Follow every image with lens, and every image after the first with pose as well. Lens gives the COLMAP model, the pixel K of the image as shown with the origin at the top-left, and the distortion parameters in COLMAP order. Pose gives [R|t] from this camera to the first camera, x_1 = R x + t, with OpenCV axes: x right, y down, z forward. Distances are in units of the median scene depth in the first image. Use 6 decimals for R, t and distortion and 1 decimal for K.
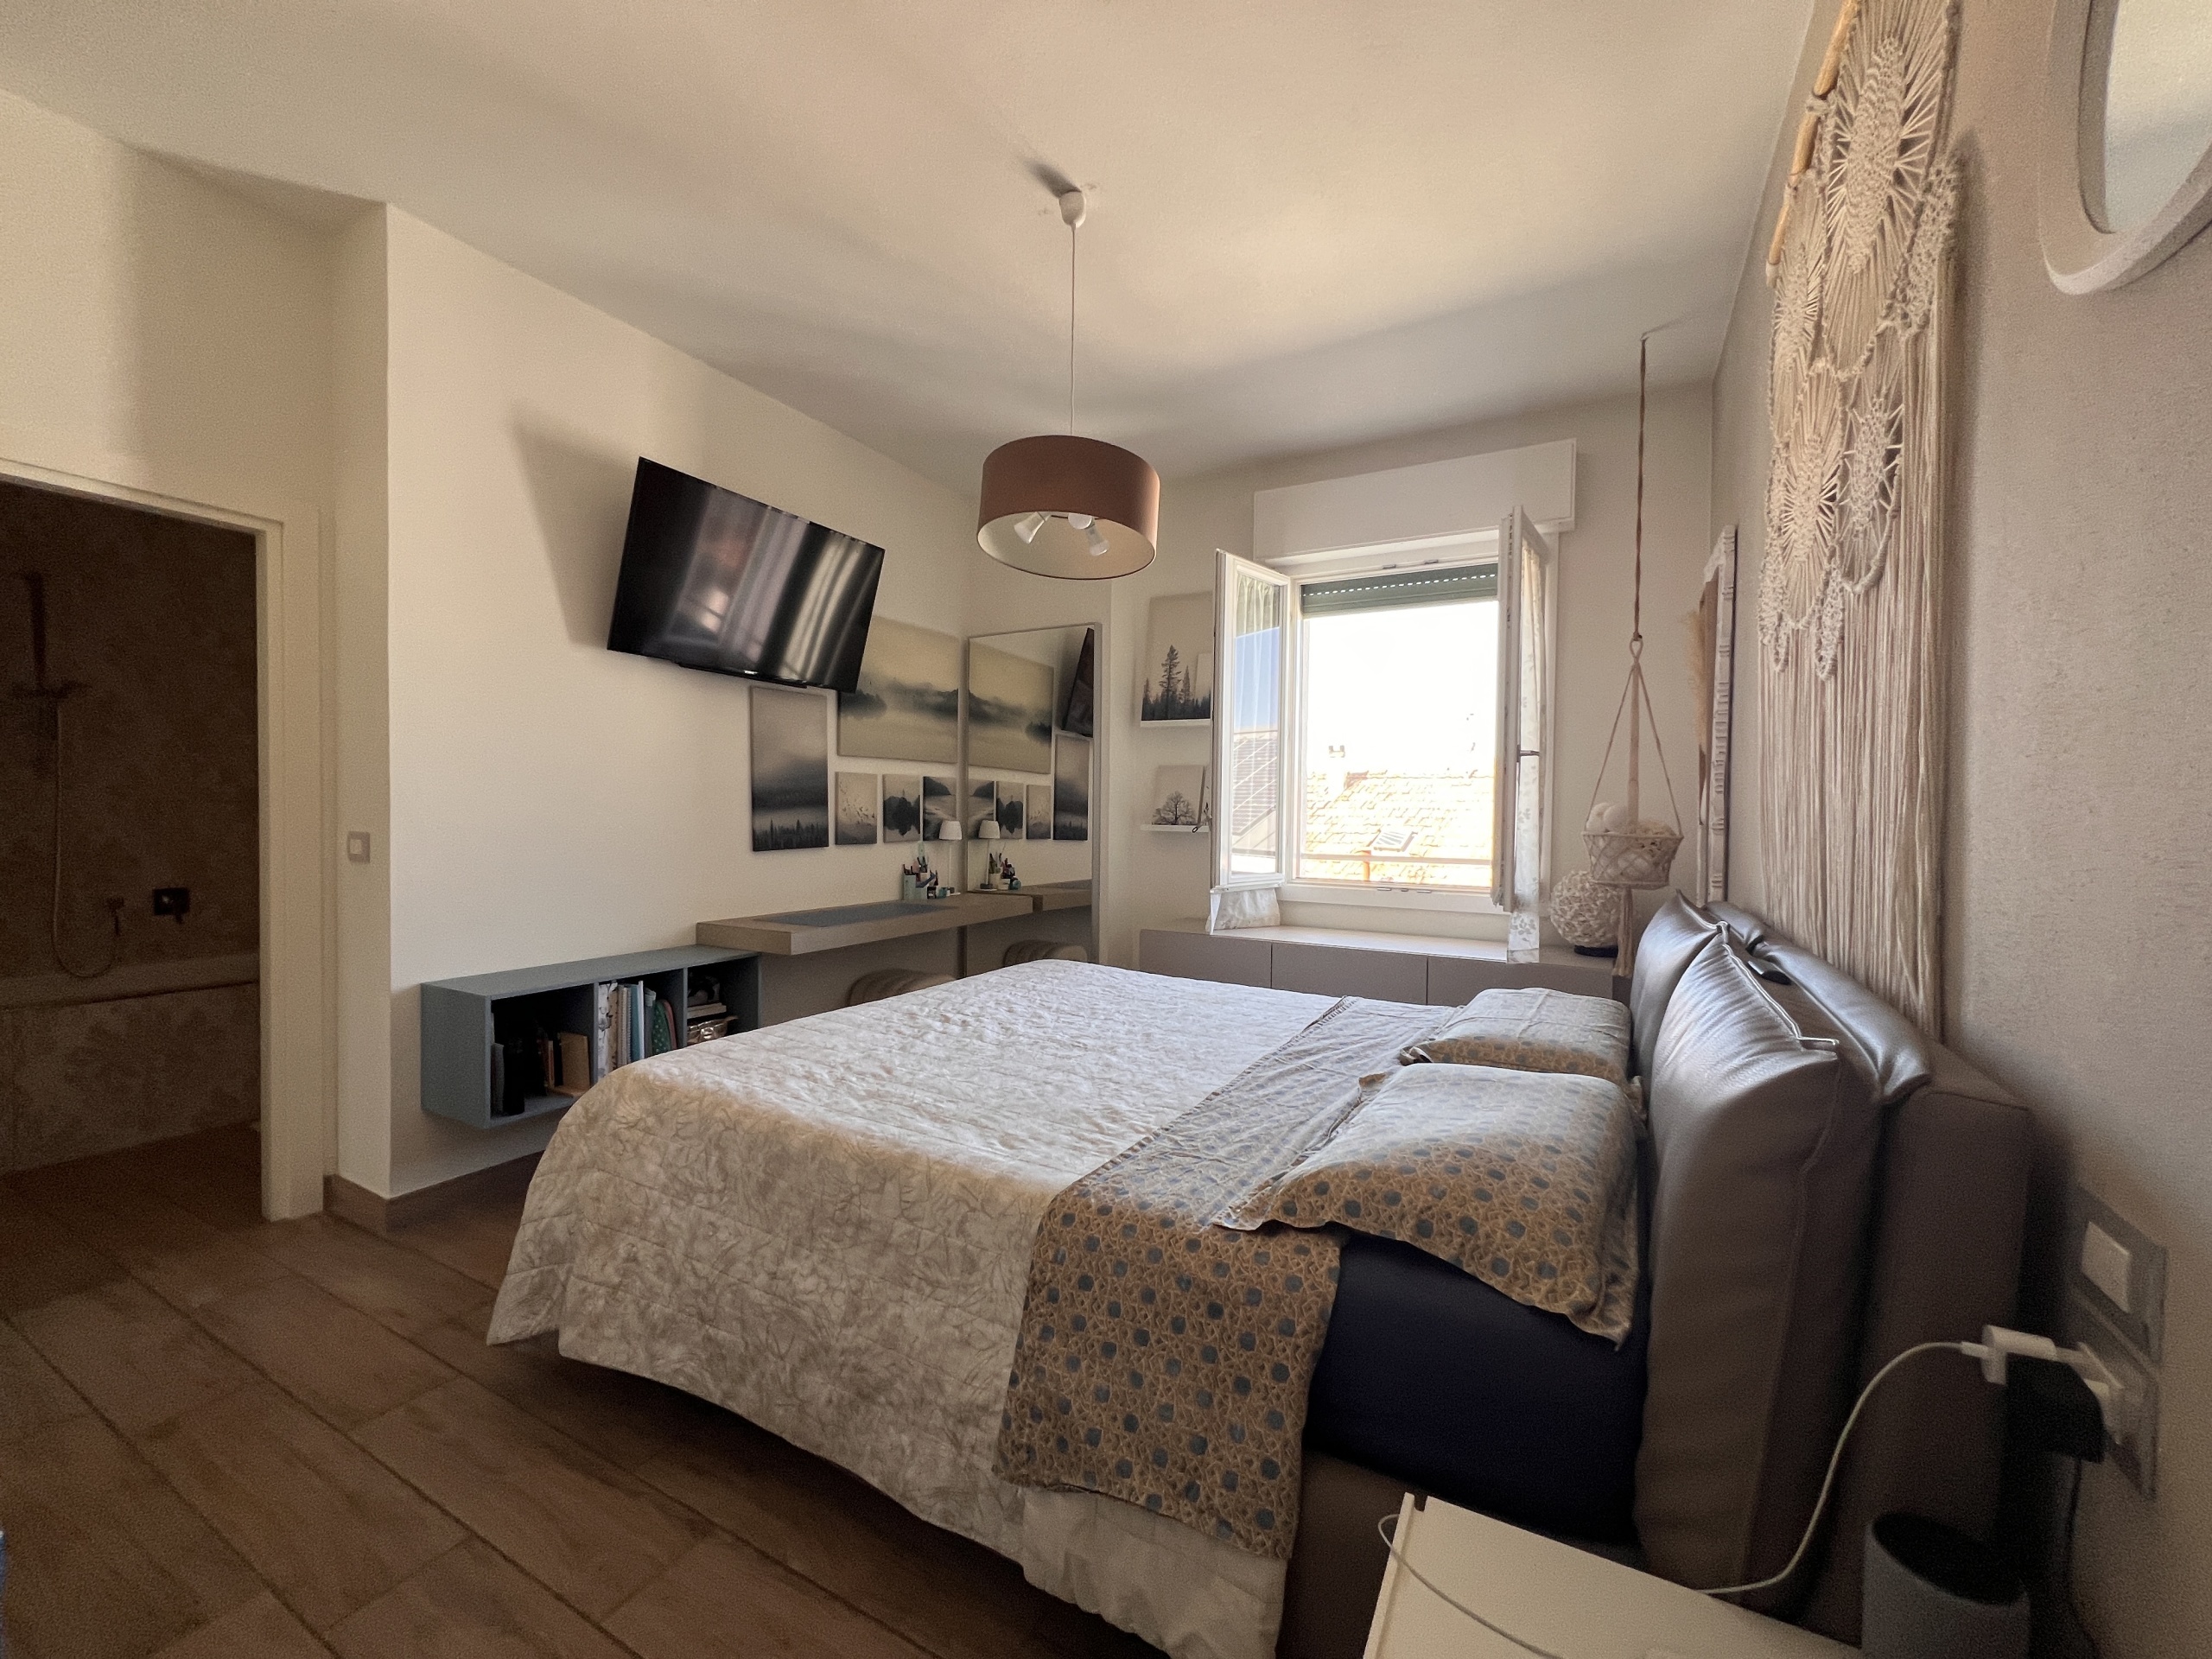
lens RADIAL K [[883.0, 0, 1107.0], [0, 883.0, 826.0], [0, 0, 1]] dist [-0.001085, 0.000556]
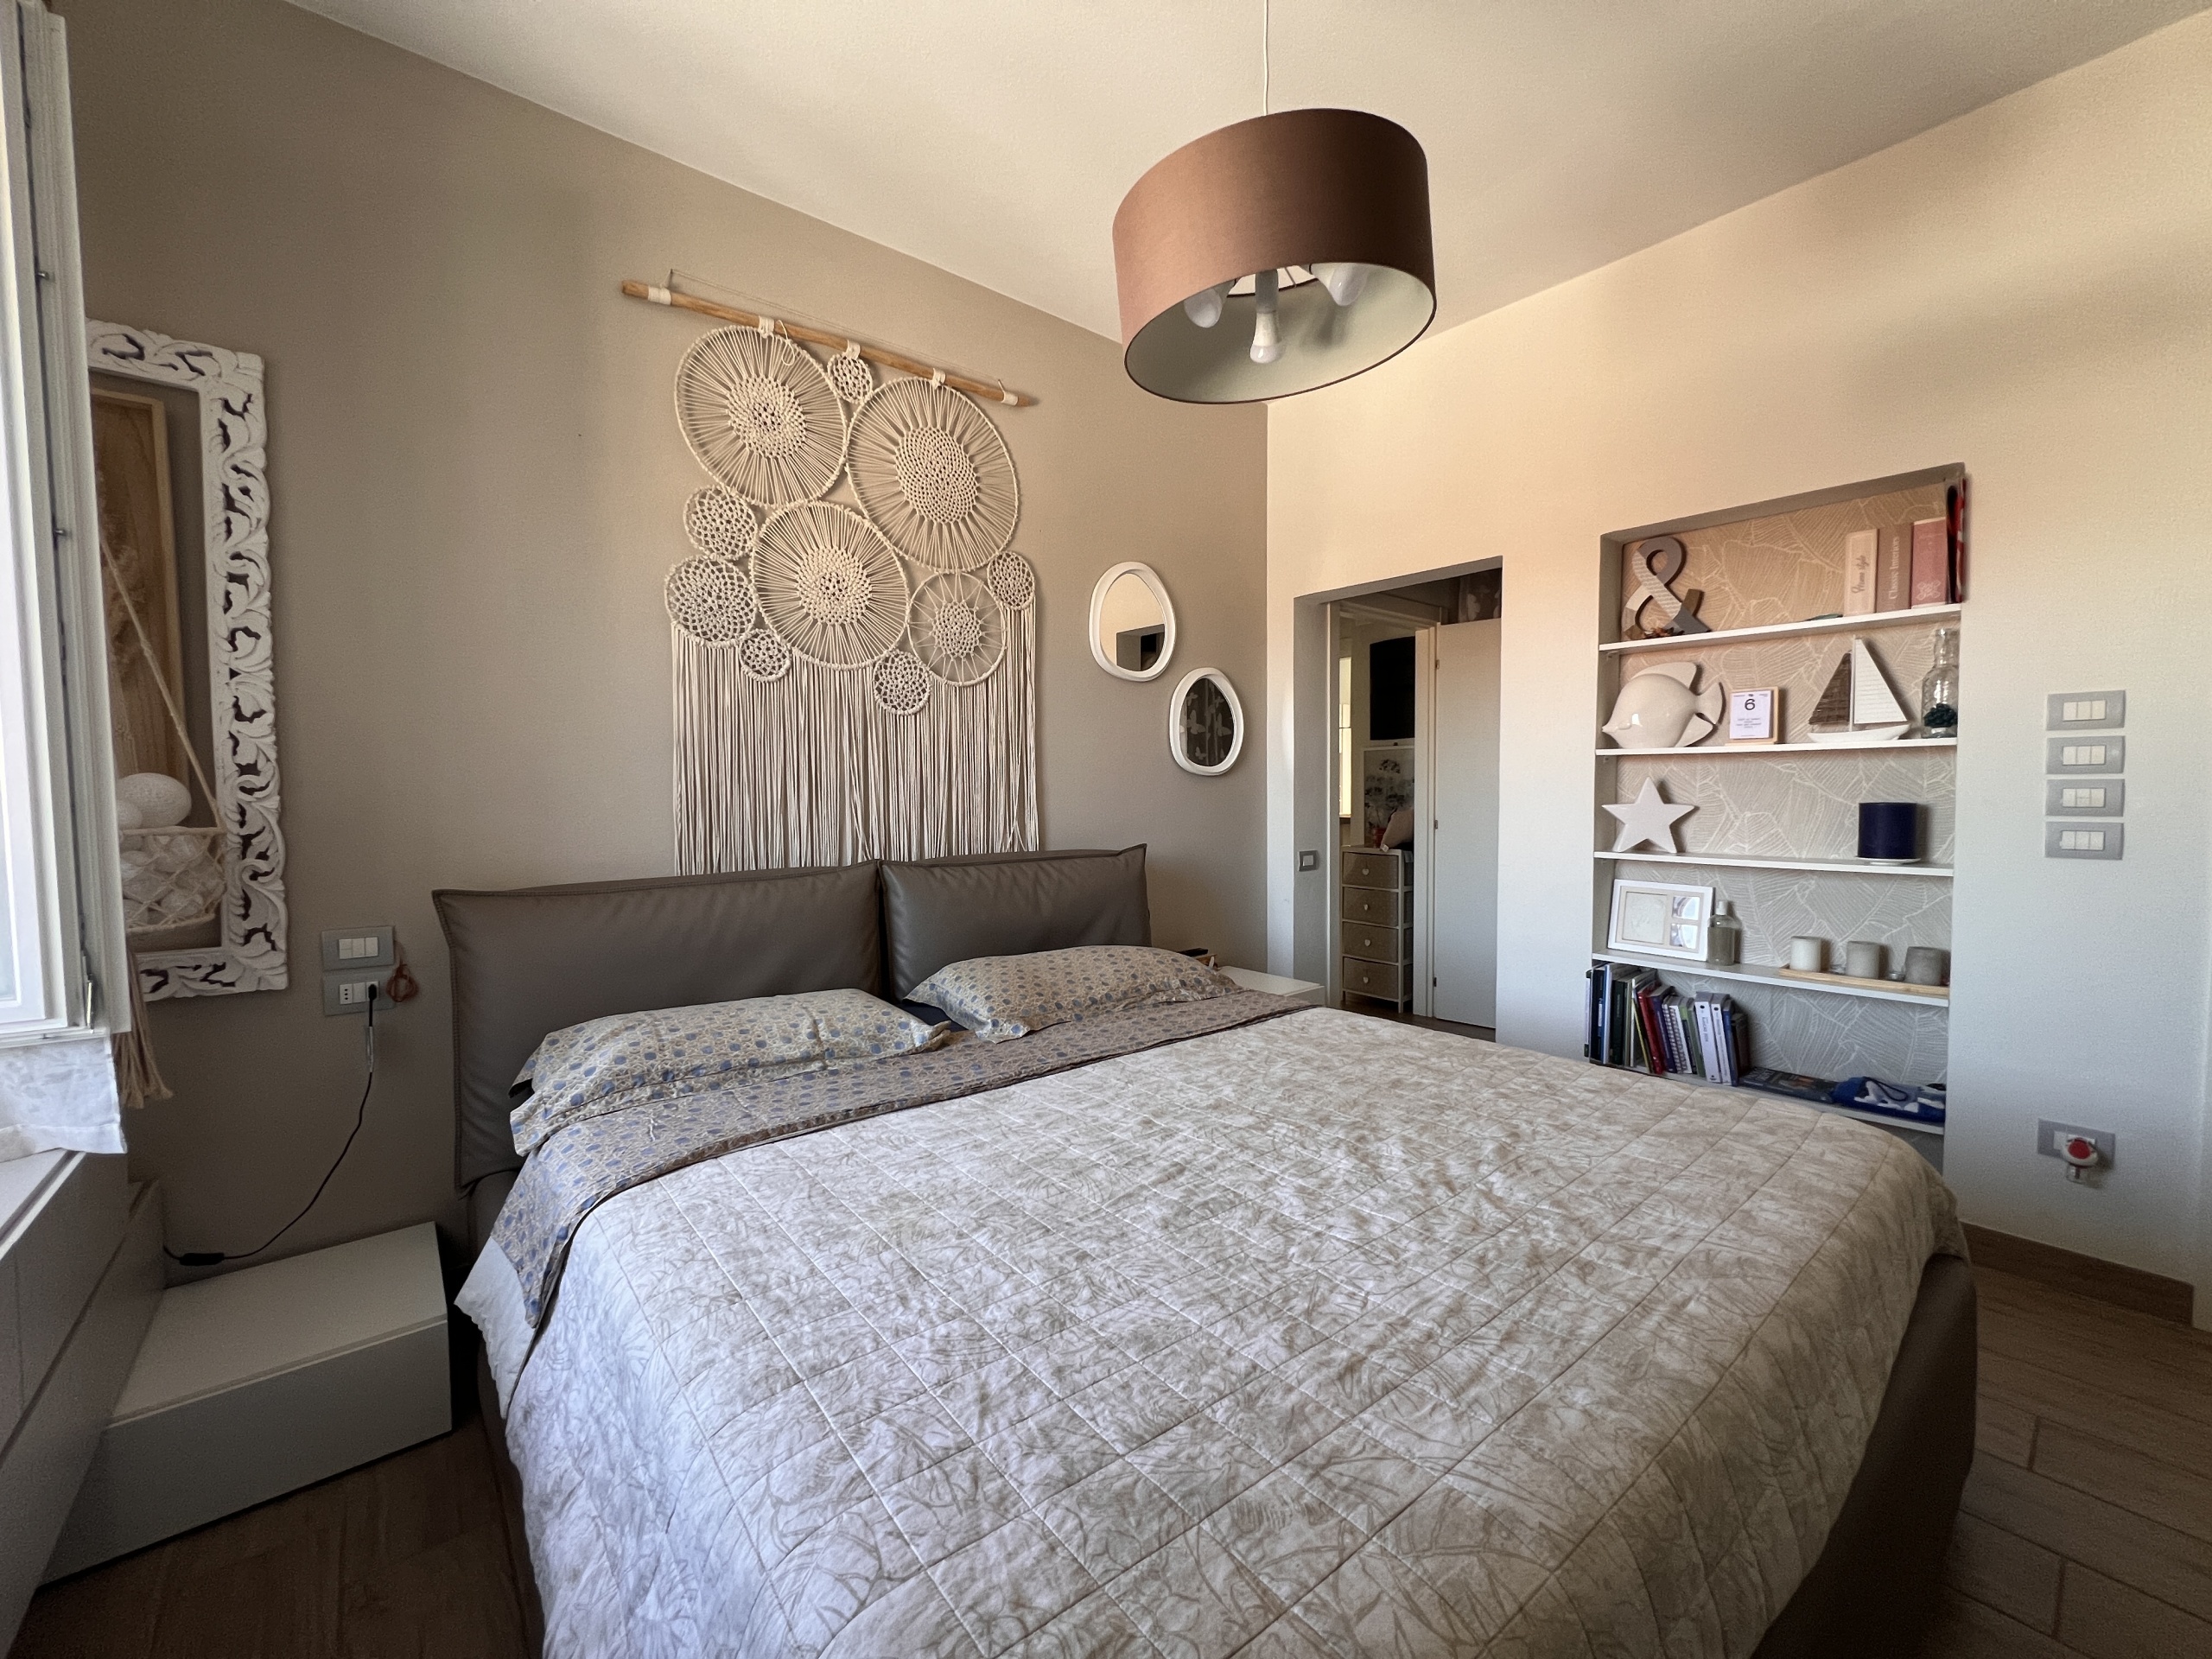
lens RADIAL K [[883.0, 0, 1107.4], [0, 883.0, 827.3], [0, 0, 1]] dist [-0.001085, 0.000556]
pose [[-0.931621, -0.020028, 0.362880, -0.104923], [0.003935, 0.997866, 0.065176, -0.020416], [-0.363411, 0.062147, -0.929554, 1.027457]]
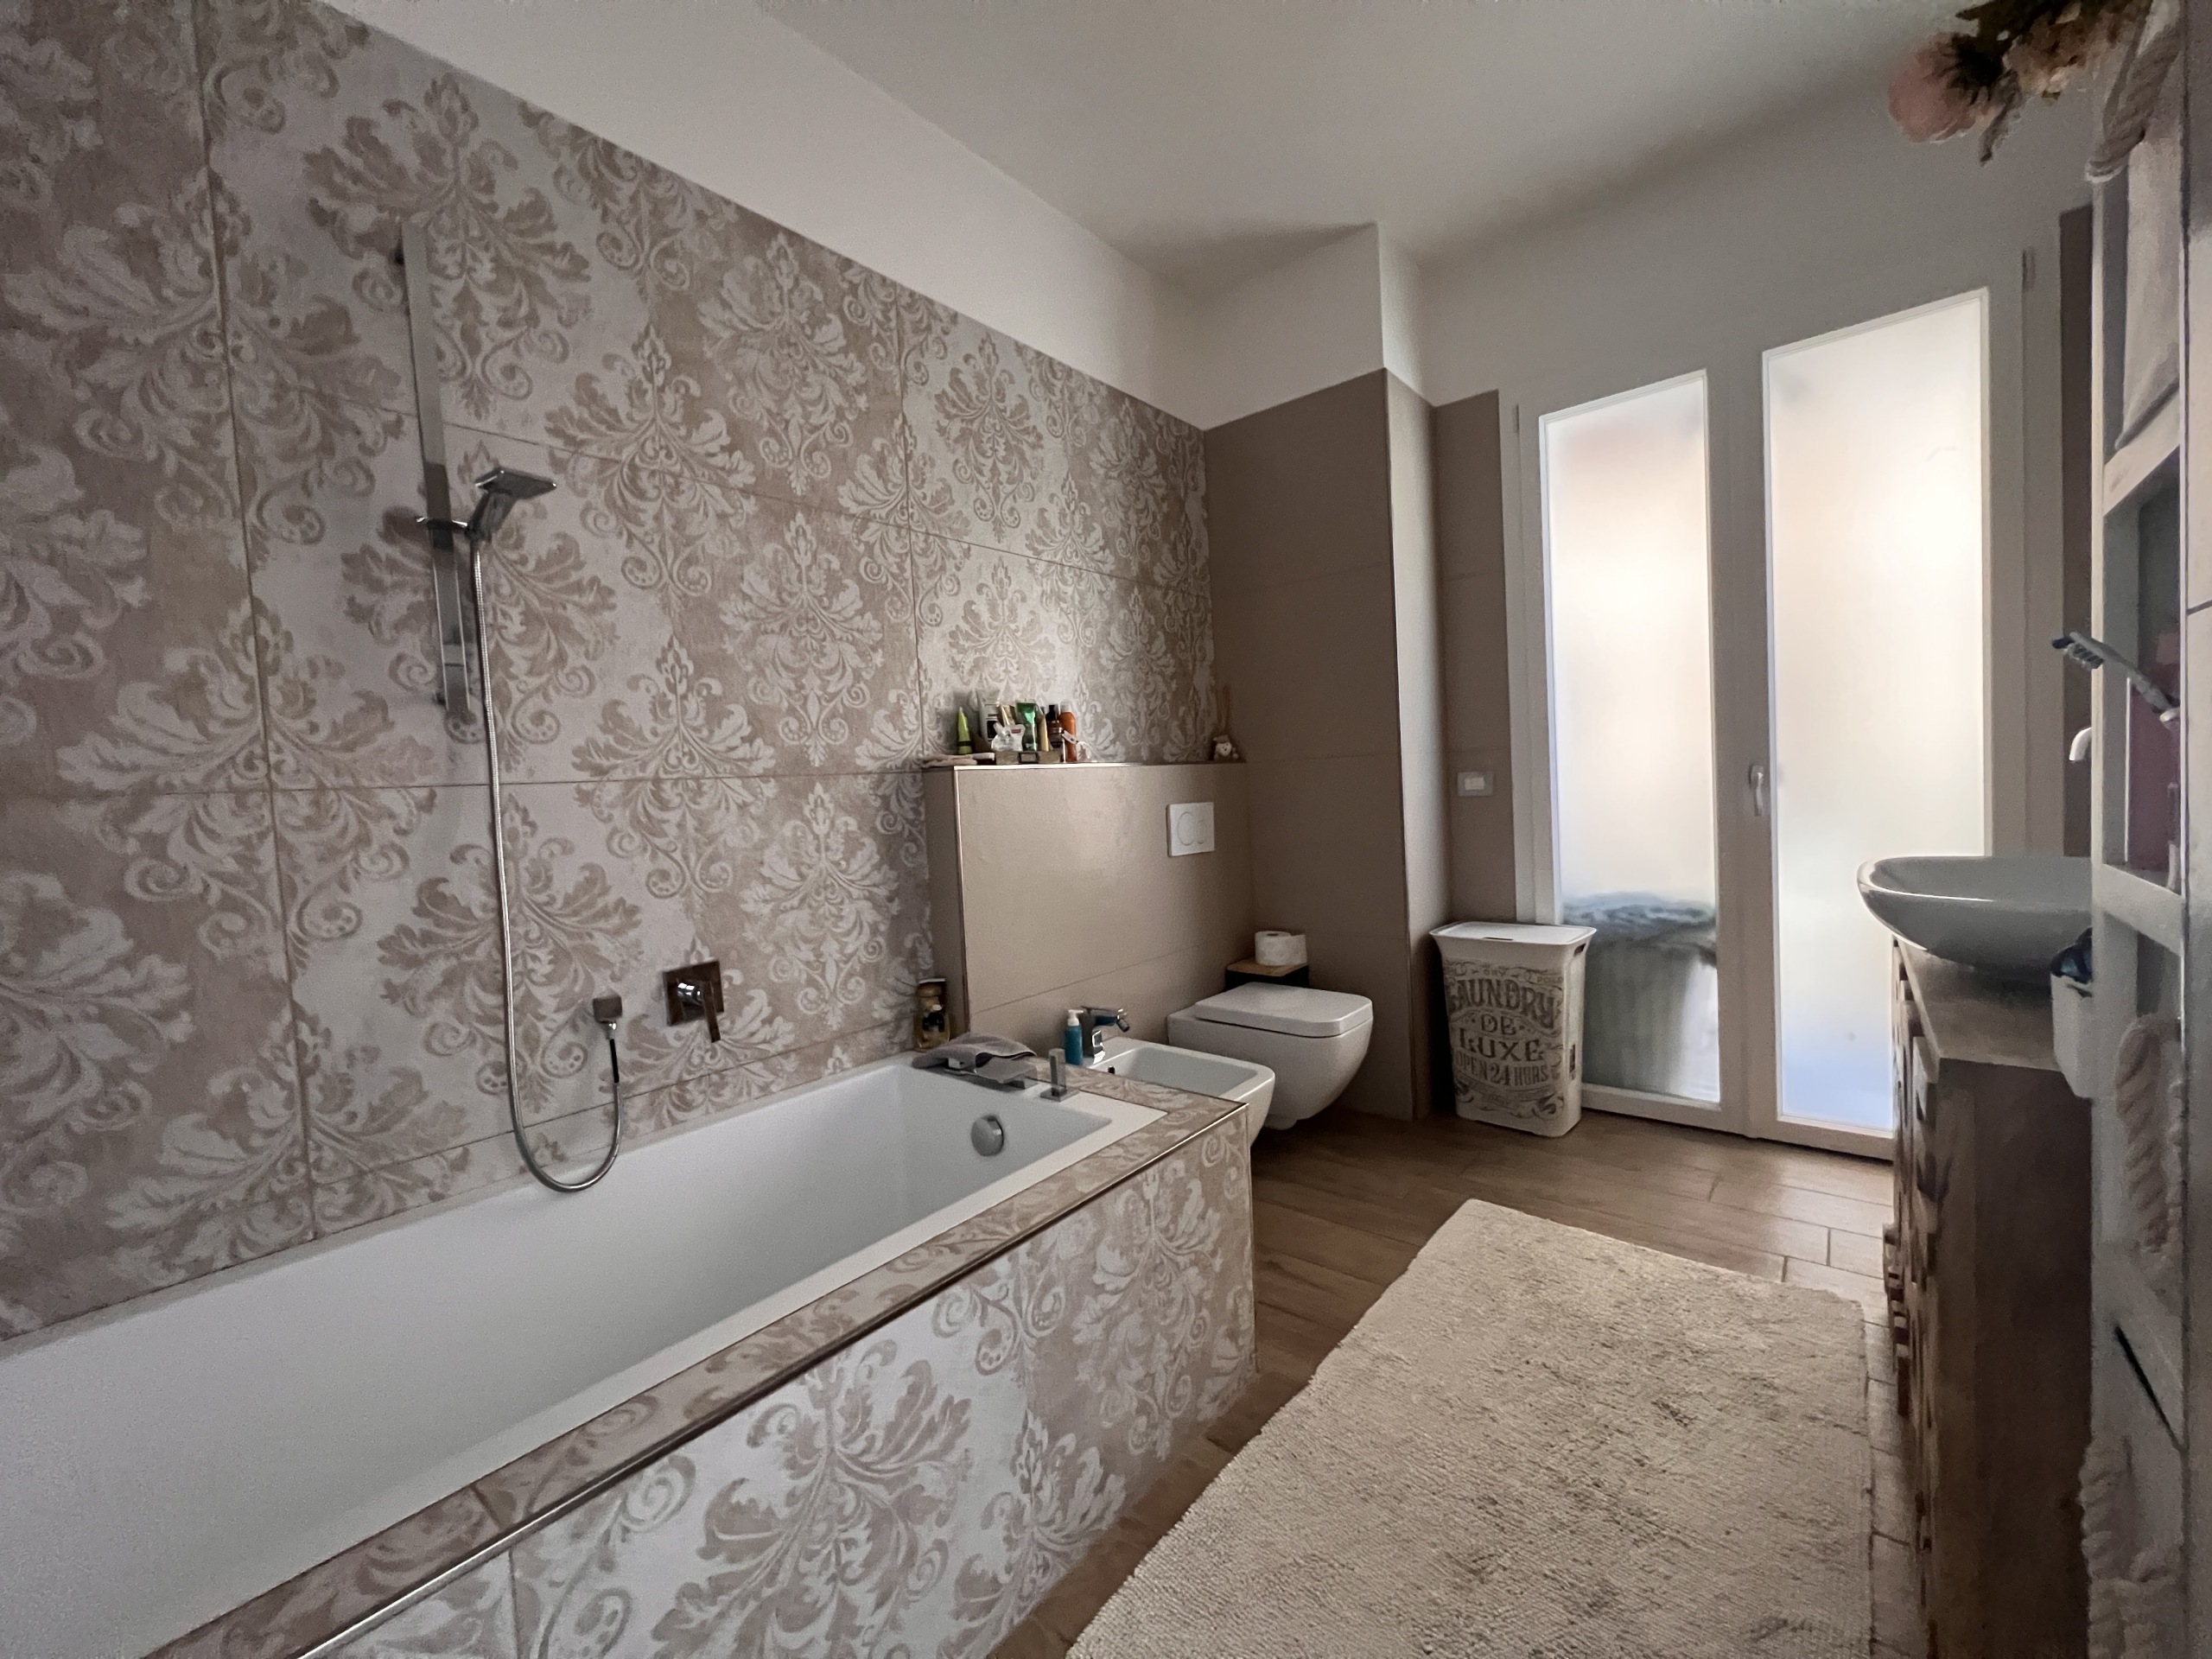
lens RADIAL K [[883.0, 0, 1105.6], [0, 883.0, 831.7], [0, 0, 1]] dist [-0.001085, 0.000556]
pose [[0.977787, -0.056194, -0.201925, -0.745250], [0.063160, 0.997604, 0.028216, 0.000398], [0.199856, -0.040343, 0.978994, 0.586119]]
